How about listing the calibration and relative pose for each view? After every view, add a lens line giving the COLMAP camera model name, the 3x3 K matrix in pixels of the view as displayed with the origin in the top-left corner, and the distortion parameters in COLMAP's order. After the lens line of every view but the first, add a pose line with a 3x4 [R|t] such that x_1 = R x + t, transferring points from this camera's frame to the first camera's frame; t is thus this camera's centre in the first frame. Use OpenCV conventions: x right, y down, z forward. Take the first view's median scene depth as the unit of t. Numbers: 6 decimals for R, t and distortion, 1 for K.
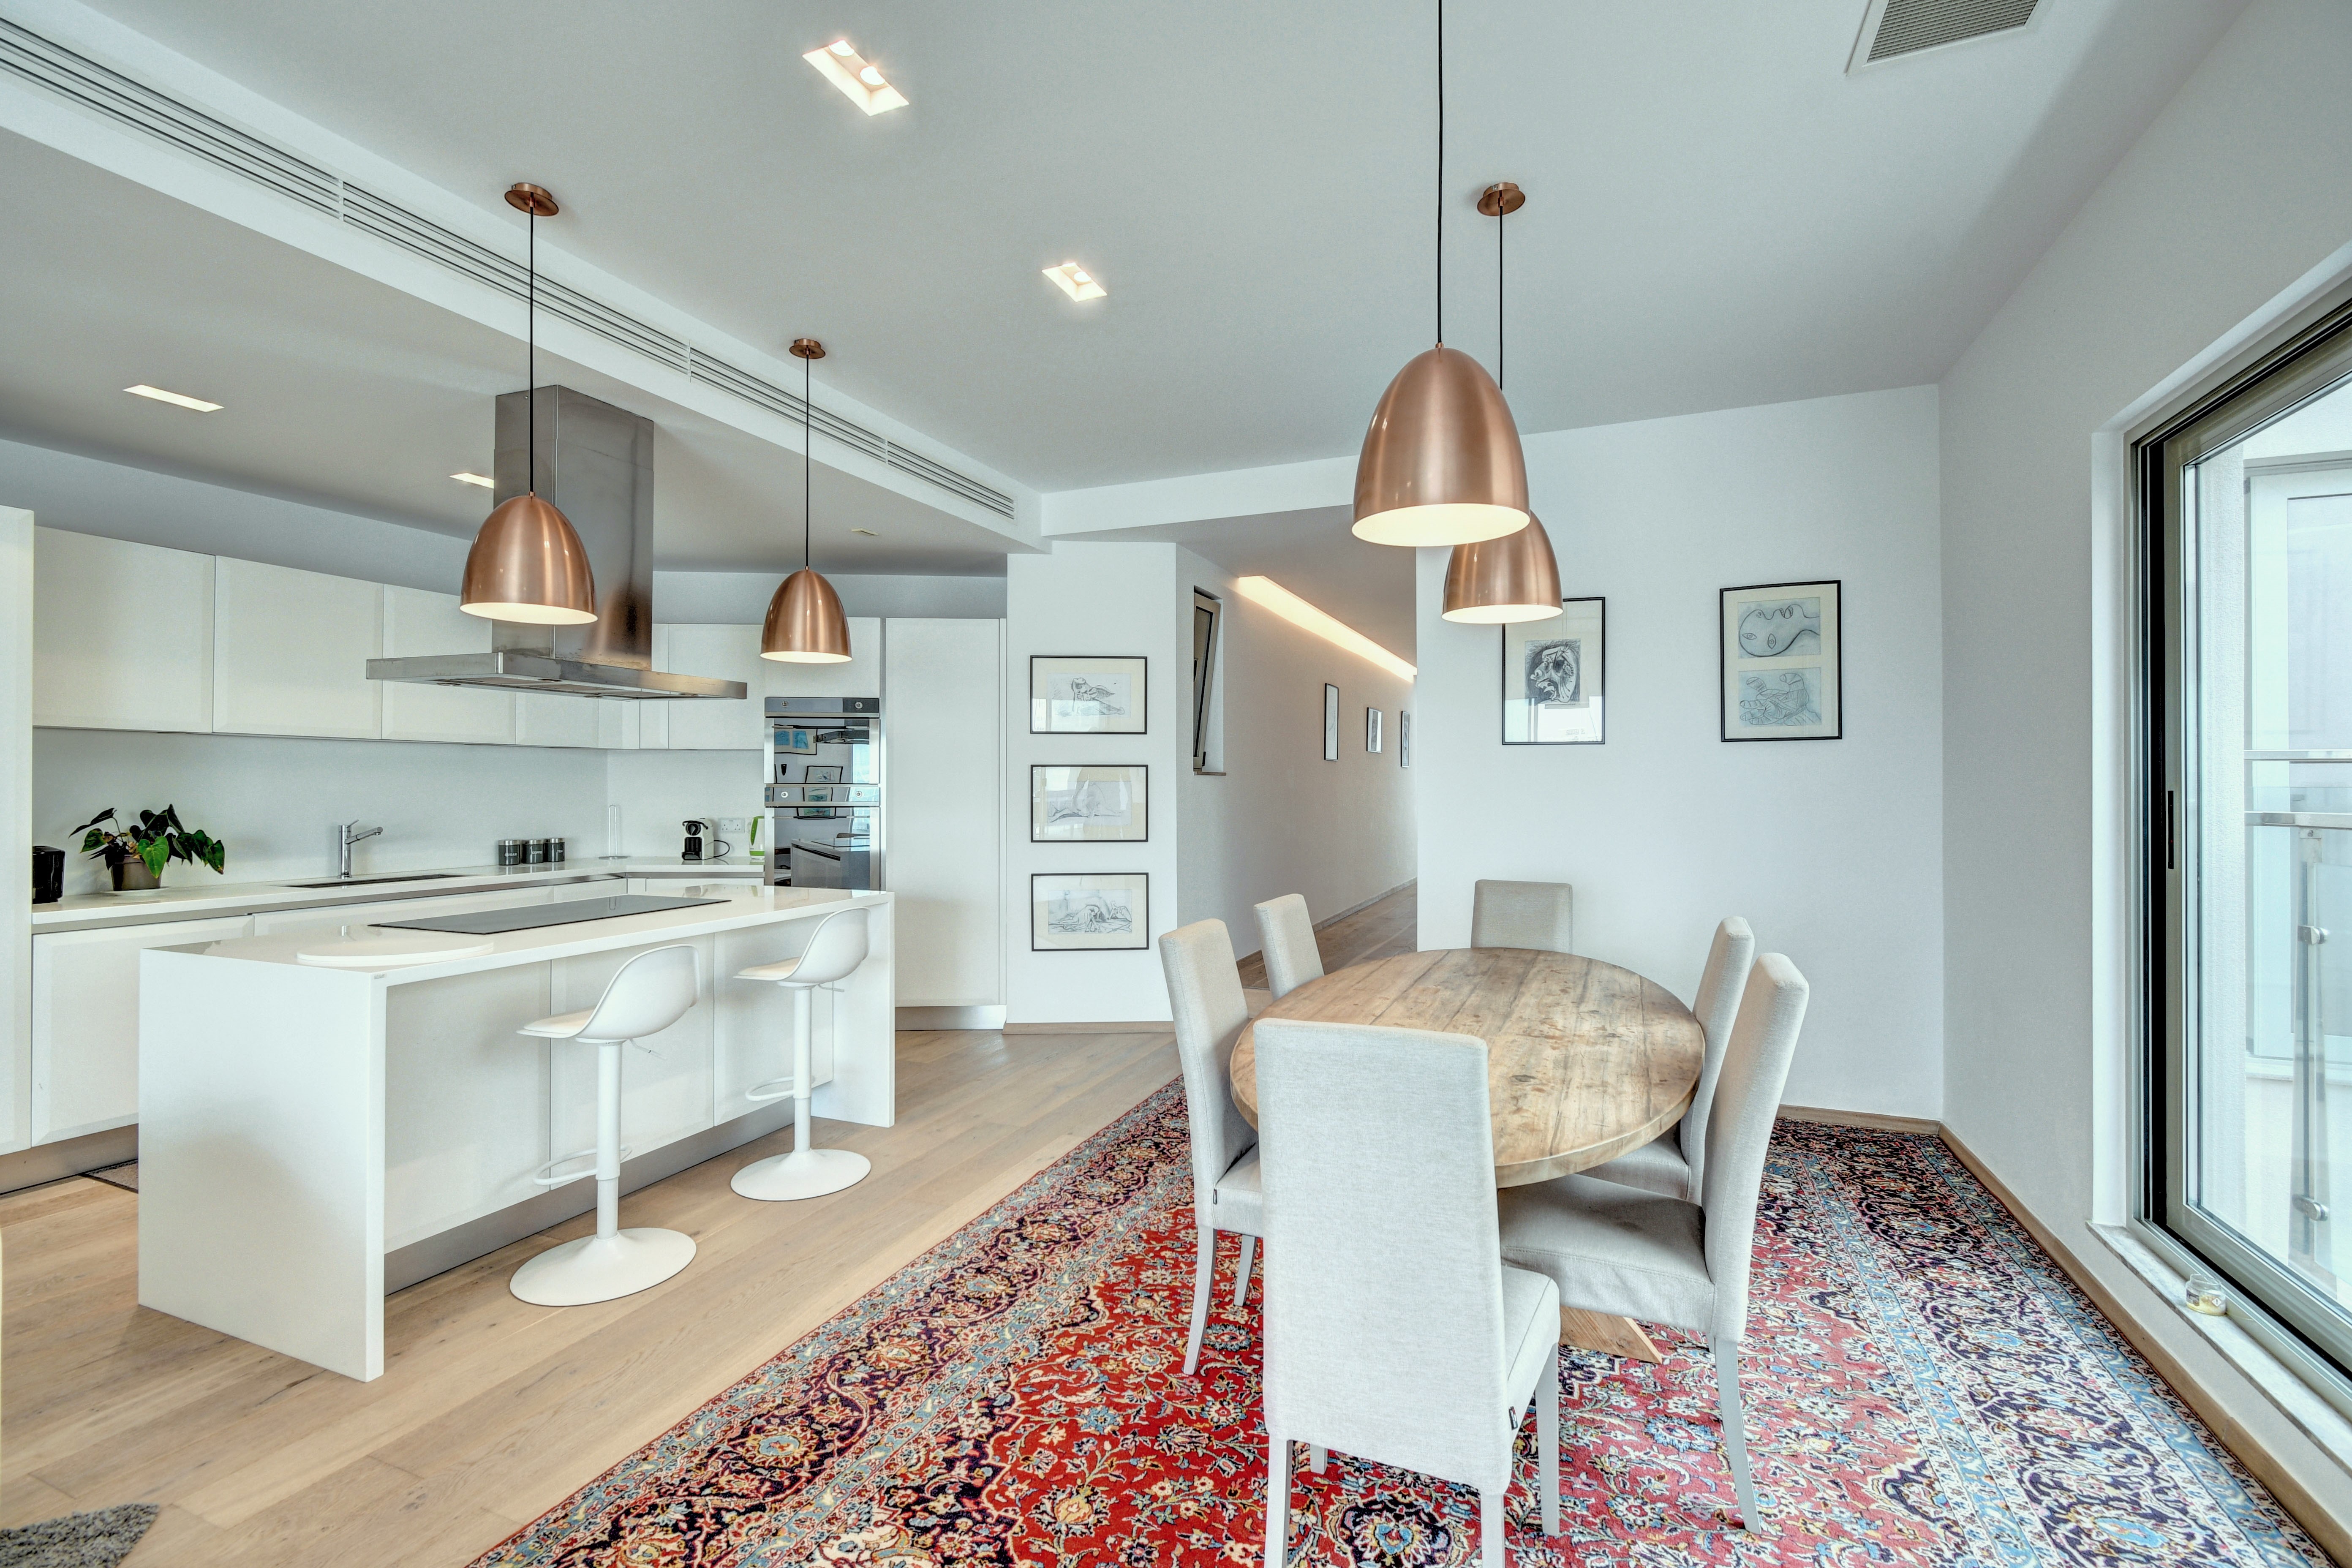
lens RADIAL K [[1028.7, 0, 1176.0], [0, 1028.7, 784.0], [0, 0, 1]] dist [0.002108, -0.000979]
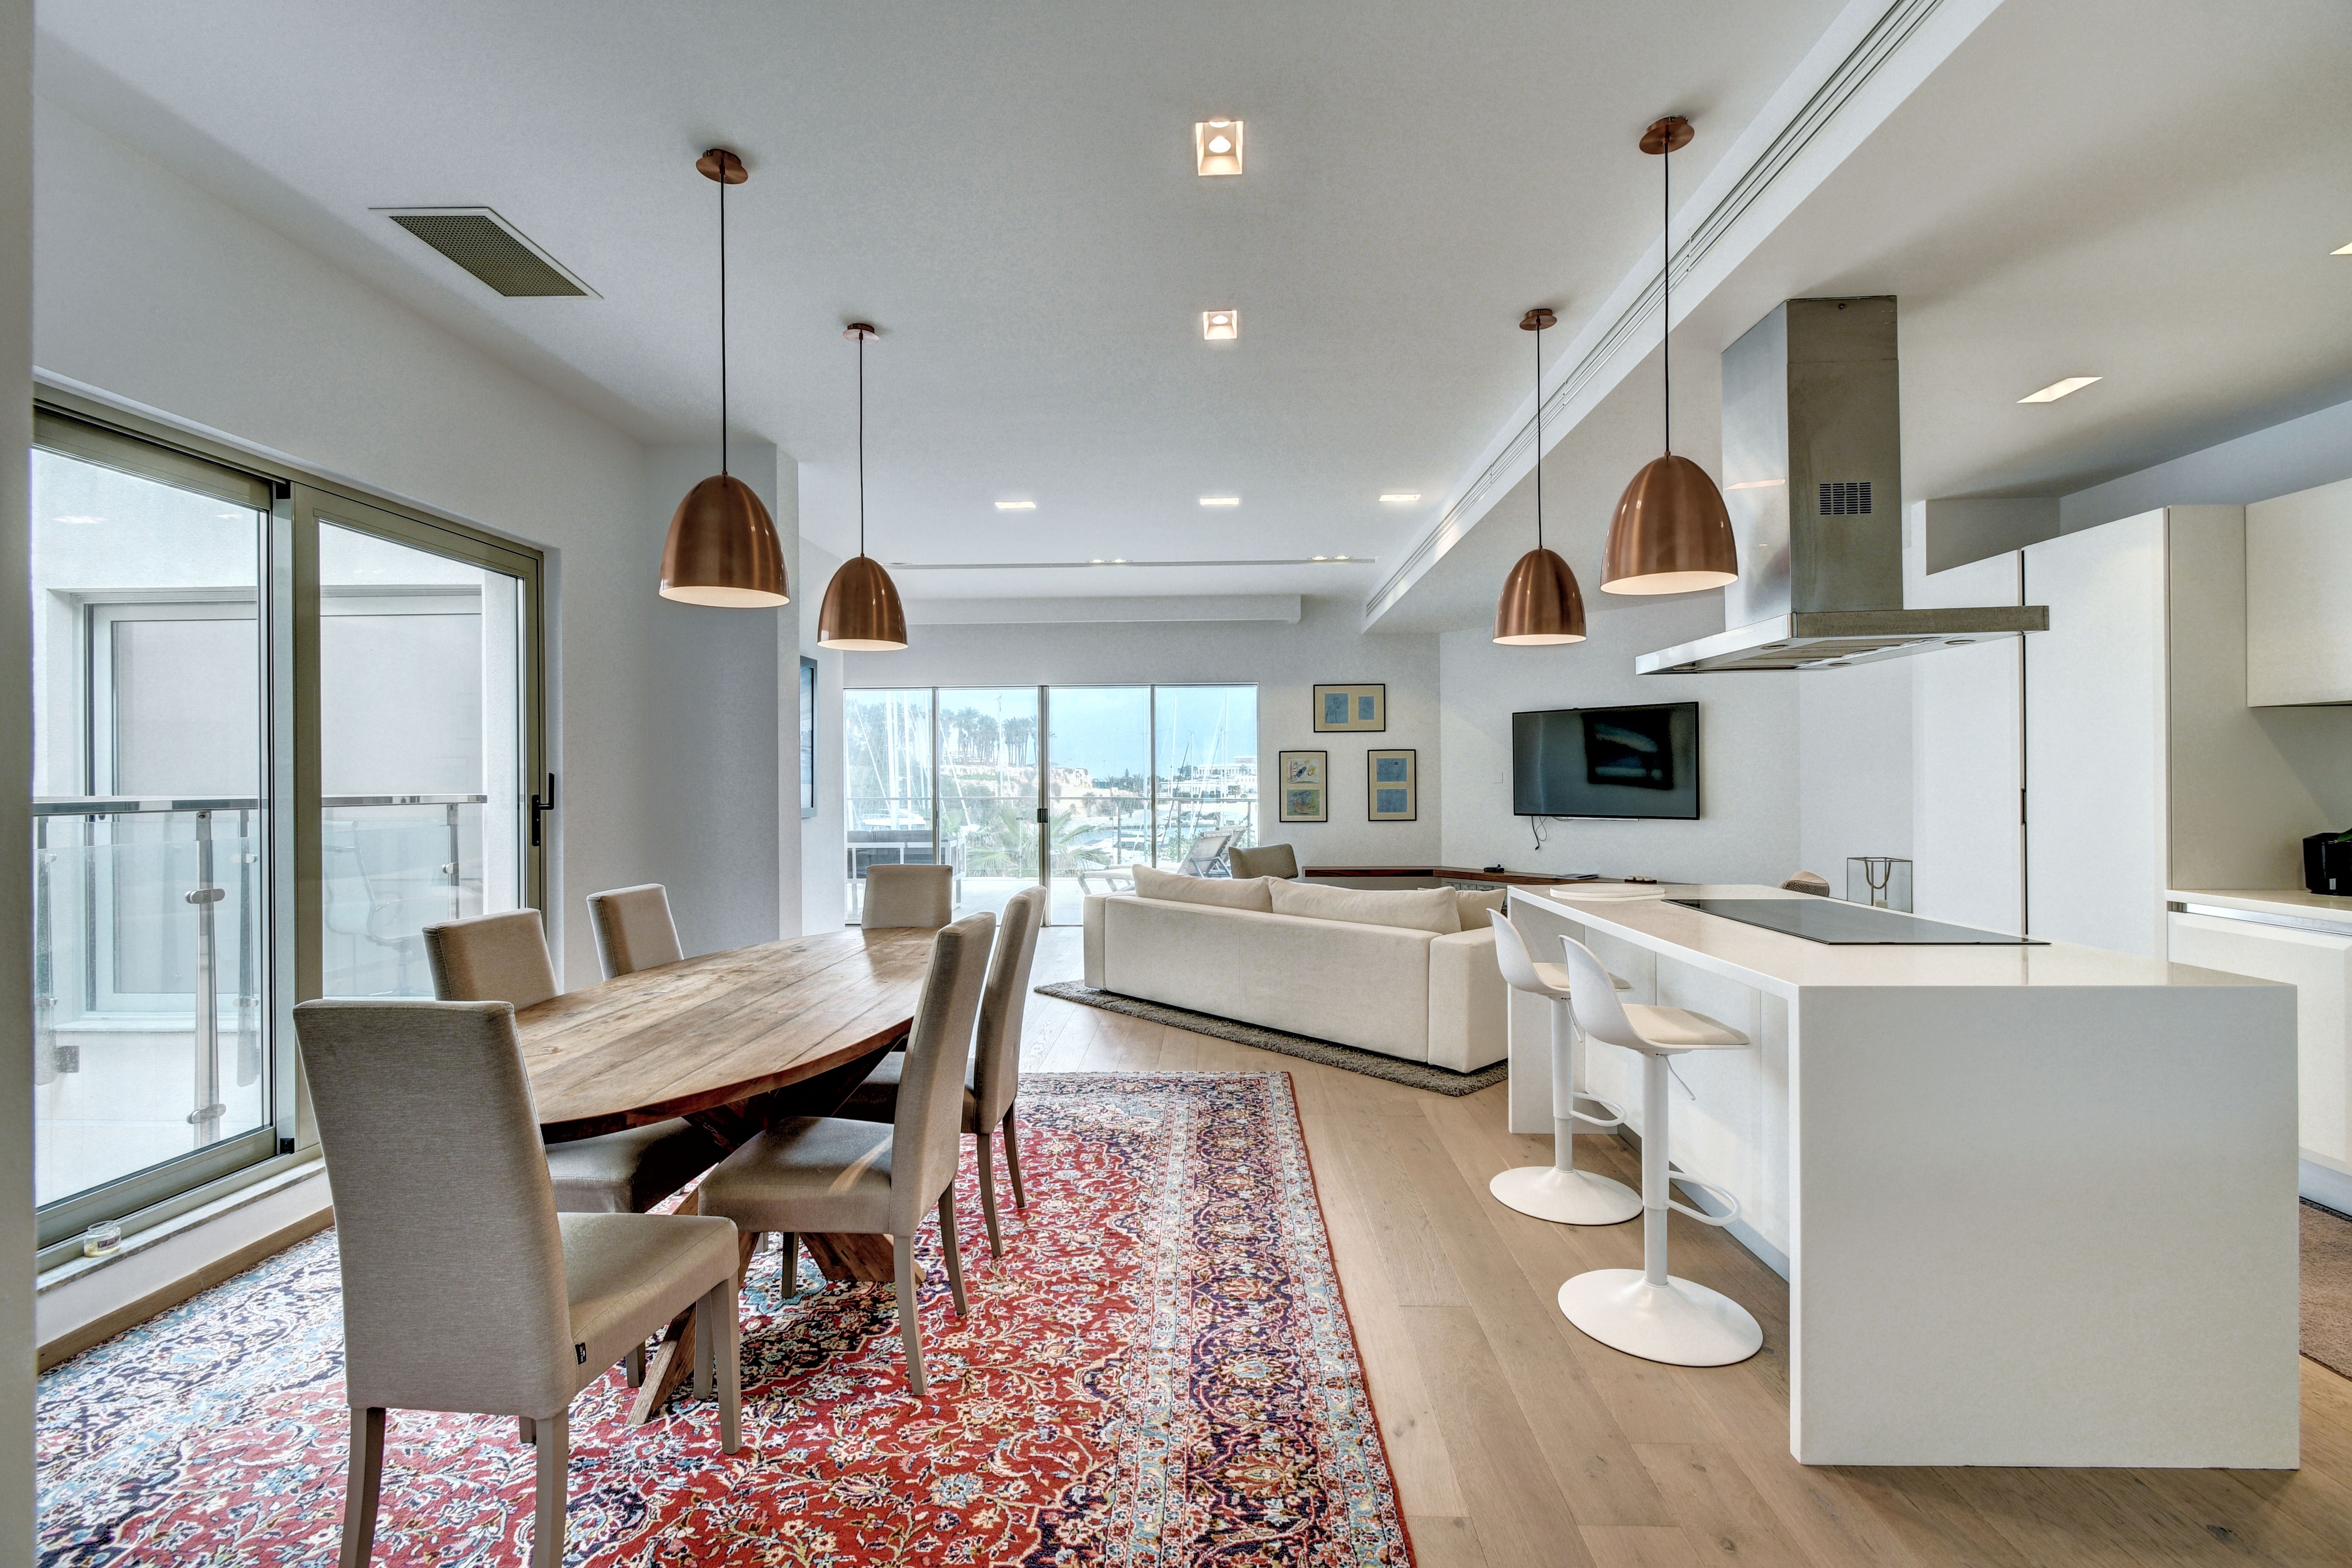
lens RADIAL K [[1028.7, 0, 1176.0], [0, 1028.7, 784.0], [0, 0, 1]] dist [0.002108, -0.000979]
pose [[-0.936293, 0.006212, -0.351165, 0.176976], [0.005547, 0.999980, 0.002902, 0.007229], [0.351176, 0.000769, -0.936309, 1.397371]]
